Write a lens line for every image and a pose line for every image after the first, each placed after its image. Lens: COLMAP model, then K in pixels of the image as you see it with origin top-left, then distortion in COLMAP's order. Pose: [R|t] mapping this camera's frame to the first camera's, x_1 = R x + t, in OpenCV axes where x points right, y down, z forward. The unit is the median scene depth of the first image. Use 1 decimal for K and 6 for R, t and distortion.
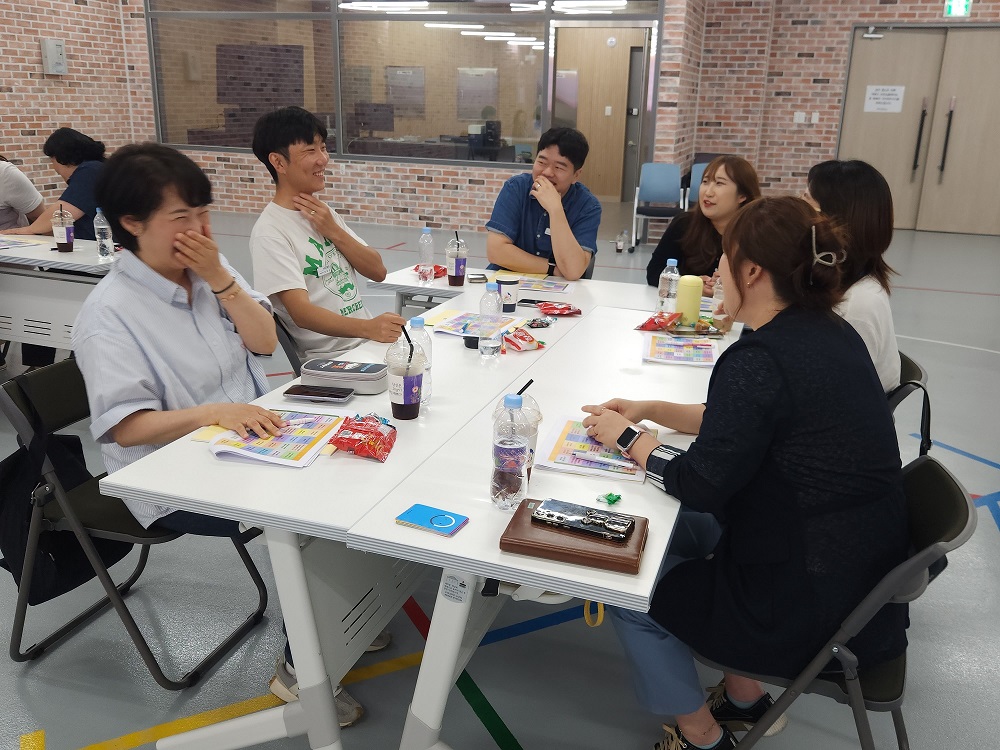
lens RADIAL K [[893.4, 0, 502.8], [0, 893.4, 371.0], [0, 0, 1]] dist [0.039011, -0.005505]
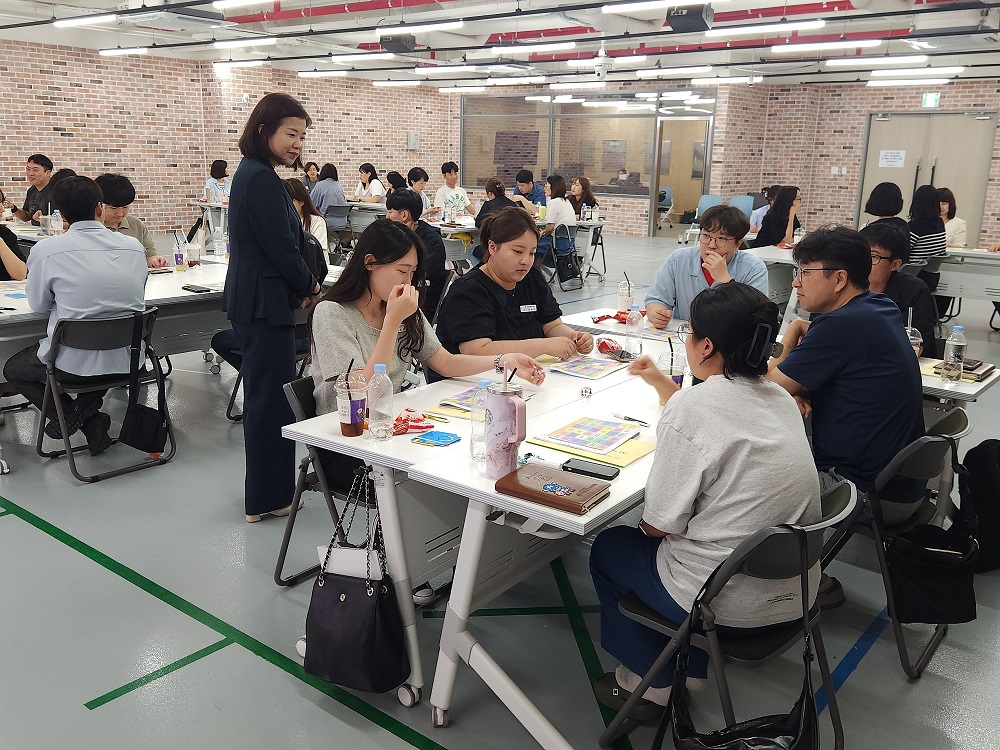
lens RADIAL K [[893.4, 0, 501.3], [0, 893.4, 376.9], [0, 0, 1]] dist [0.039011, -0.005505]
pose [[0.929841, 0.082917, -0.358498, 0.392433], [-0.104020, 0.993773, -0.039947, 0.204118], [0.352953, 0.074436, 0.932675, -0.657647]]
